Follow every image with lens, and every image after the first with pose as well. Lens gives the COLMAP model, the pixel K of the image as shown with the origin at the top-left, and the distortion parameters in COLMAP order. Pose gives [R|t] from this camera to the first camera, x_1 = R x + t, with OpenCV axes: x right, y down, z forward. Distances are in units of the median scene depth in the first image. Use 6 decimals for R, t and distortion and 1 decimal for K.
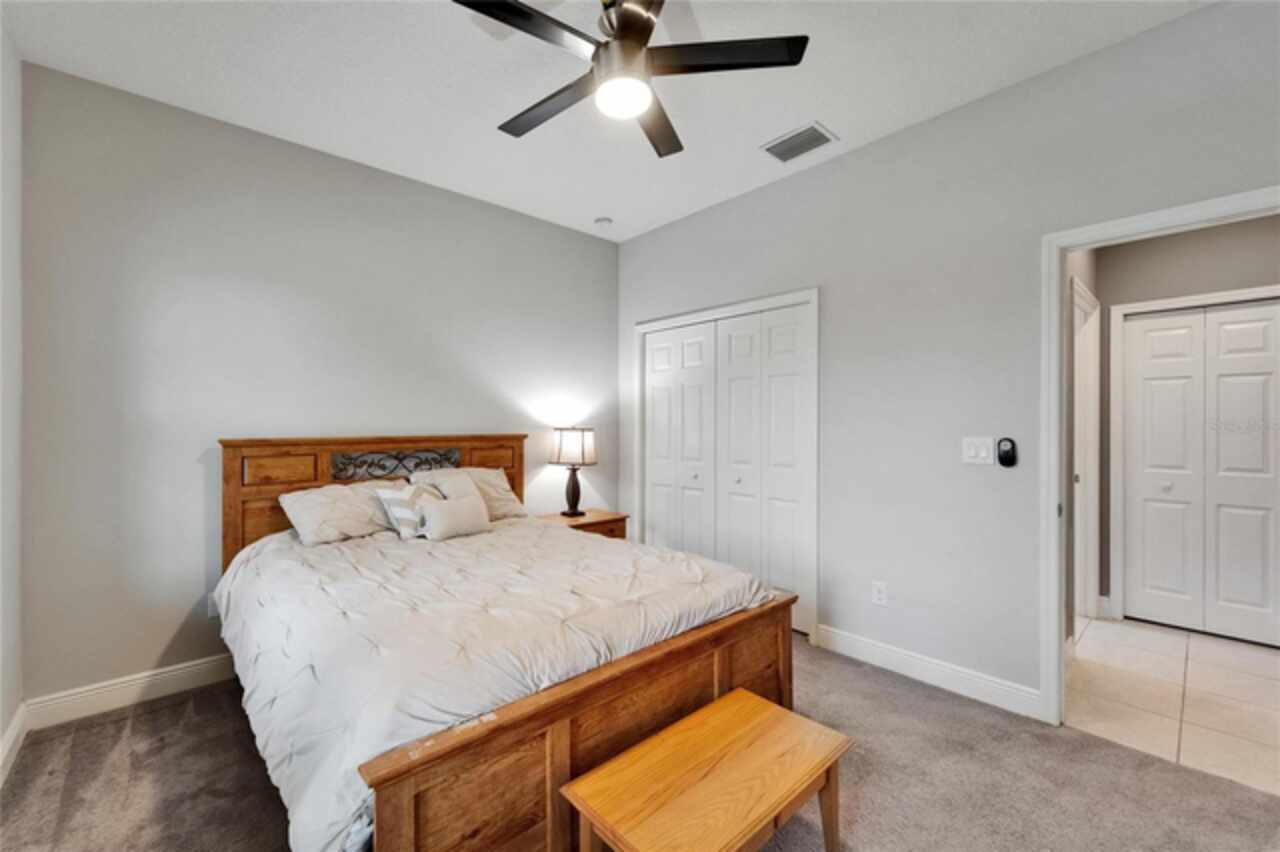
lens RADIAL K [[524.3, 0, 616.6], [0, 524.3, 424.5], [0, 0, 1]] dist [-0.001510, -0.000459]
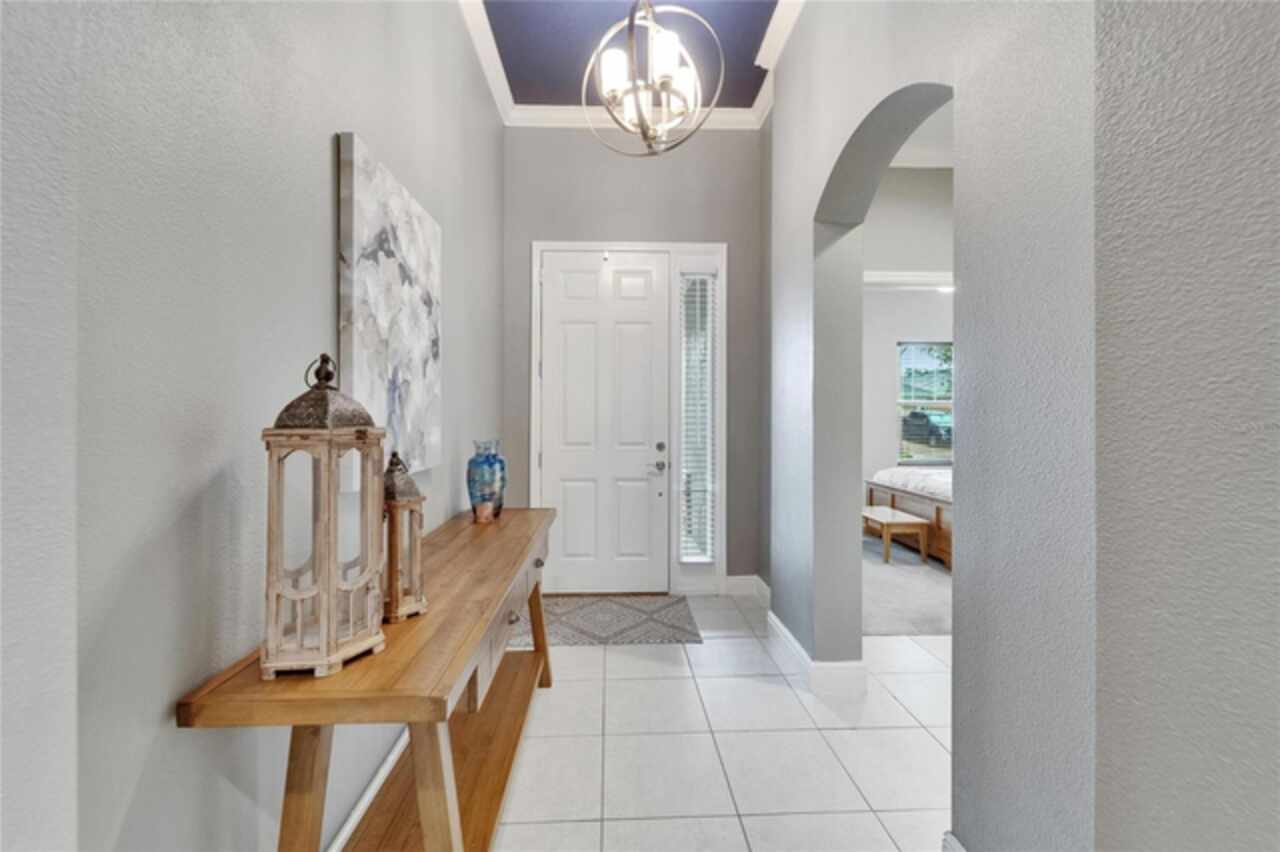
lens RADIAL K [[513.8, 0, 632.7], [0, 513.8, 412.0], [0, 0, 1]] dist [-0.000290, -0.000410]
pose [[-0.638239, -0.004120, -0.769827, 1.735899], [-0.001385, 0.999990, -0.004204, -0.001391], [0.769837, -0.001617, -0.638239, 0.844985]]
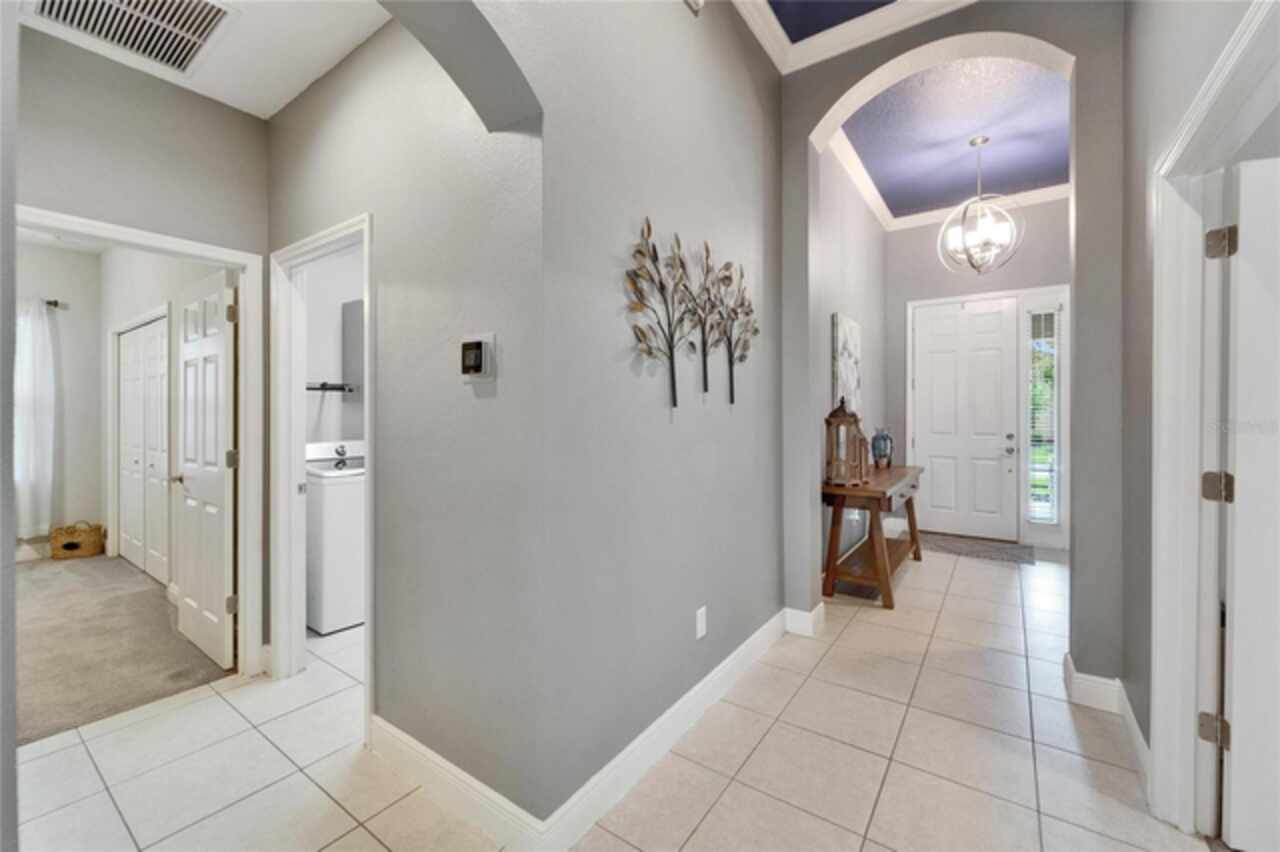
lens RADIAL K [[505.3, 0, 640.4], [0, 505.3, 417.3], [0, 0, 1]] dist [0.000213, -0.000055]
pose [[-0.978607, 0.003904, -0.205699, 2.256525], [0.002429, 0.999970, 0.007422, -0.003210], [0.205722, 0.006763, -0.978587, 1.457418]]
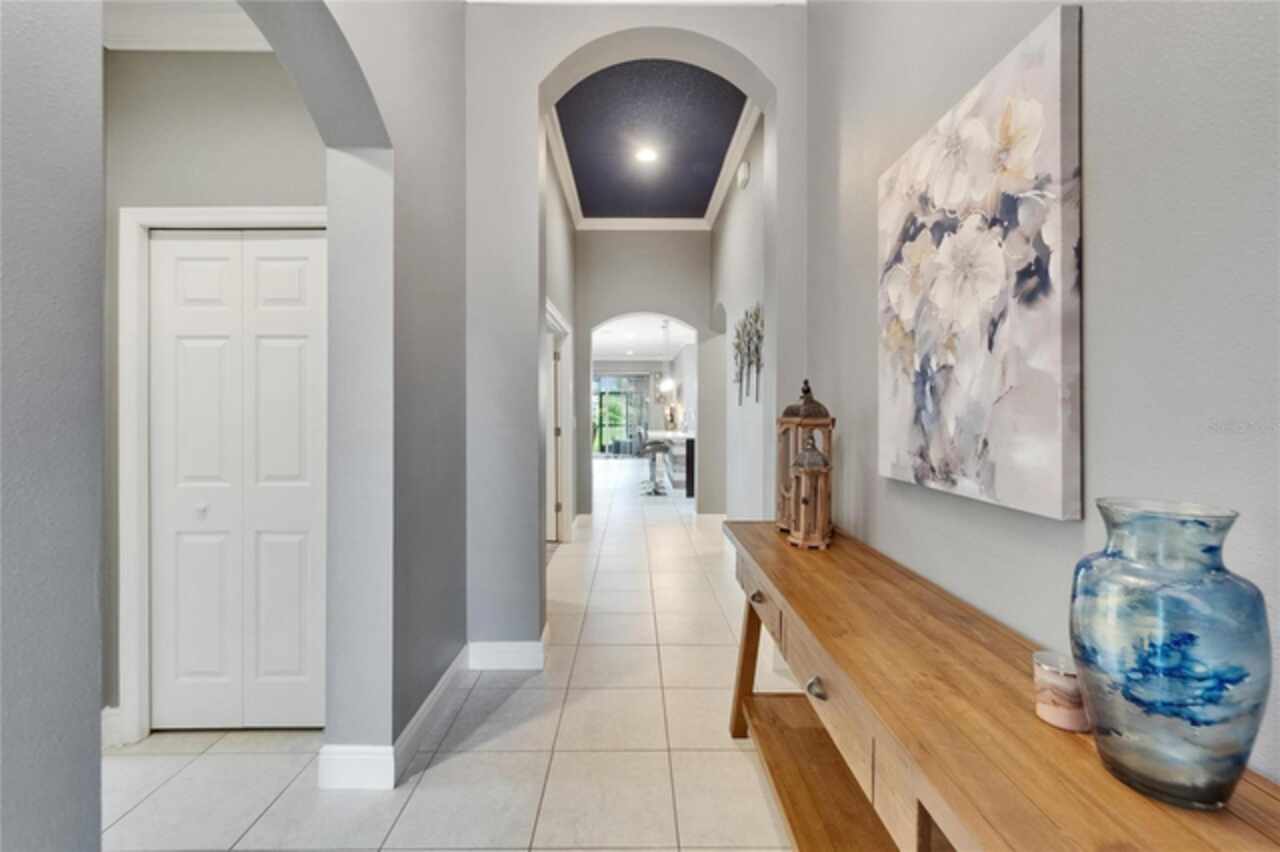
lens RADIAL K [[513.8, 0, 632.7], [0, 513.8, 412.0], [0, 0, 1]] dist [-0.000290, -0.000410]
pose [[0.669799, -0.001952, 0.742540, 0.984301], [-0.000959, 0.999993, 0.003494, -0.001018], [-0.742542, -0.003052, 0.669792, 0.212833]]
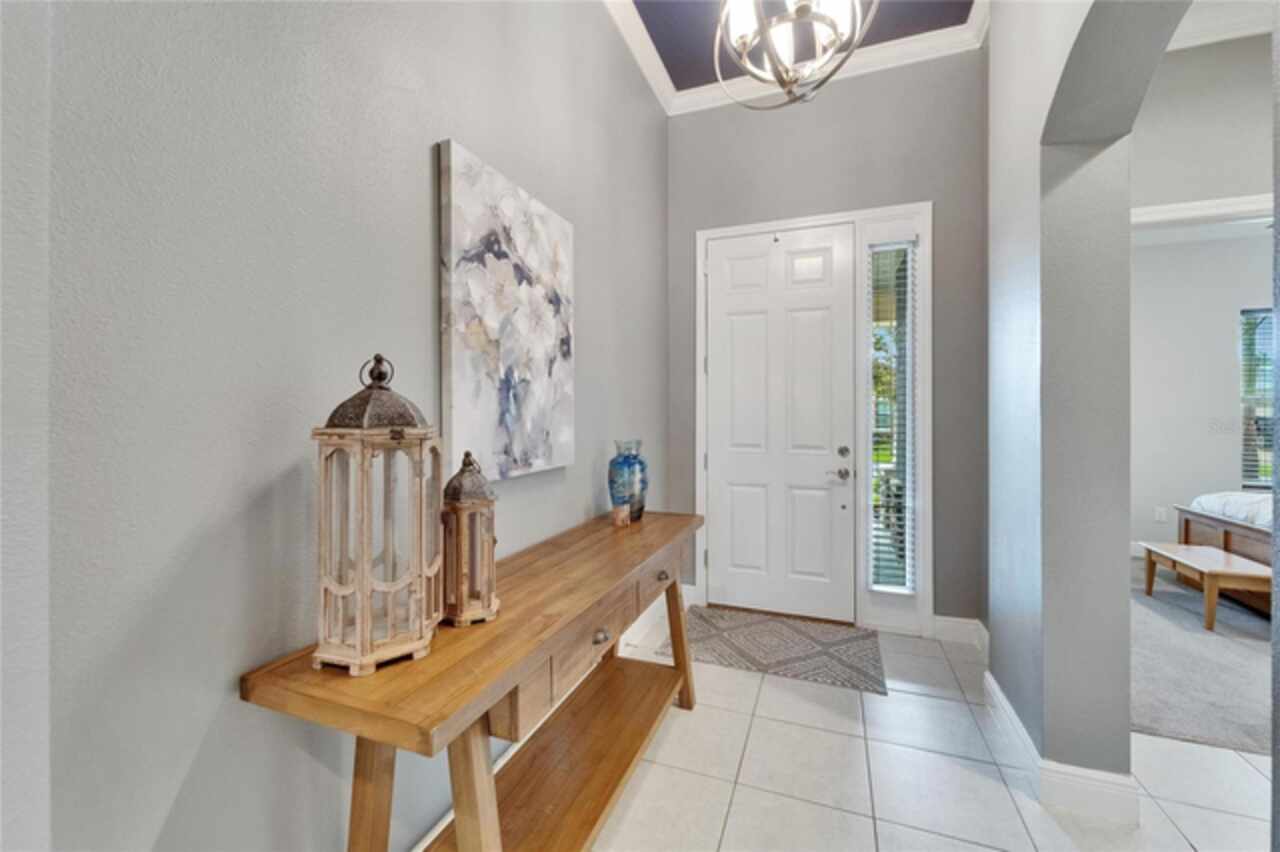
lens RADIAL K [[515.9, 0, 638.6], [0, 515.9, 410.3], [0, 0, 1]] dist [0.001828, -0.000171]
pose [[-0.889906, -0.004194, -0.456124, 1.610799], [-0.002643, 0.999988, -0.004039, -0.002432], [0.456136, -0.002389, -0.889907, 0.858478]]
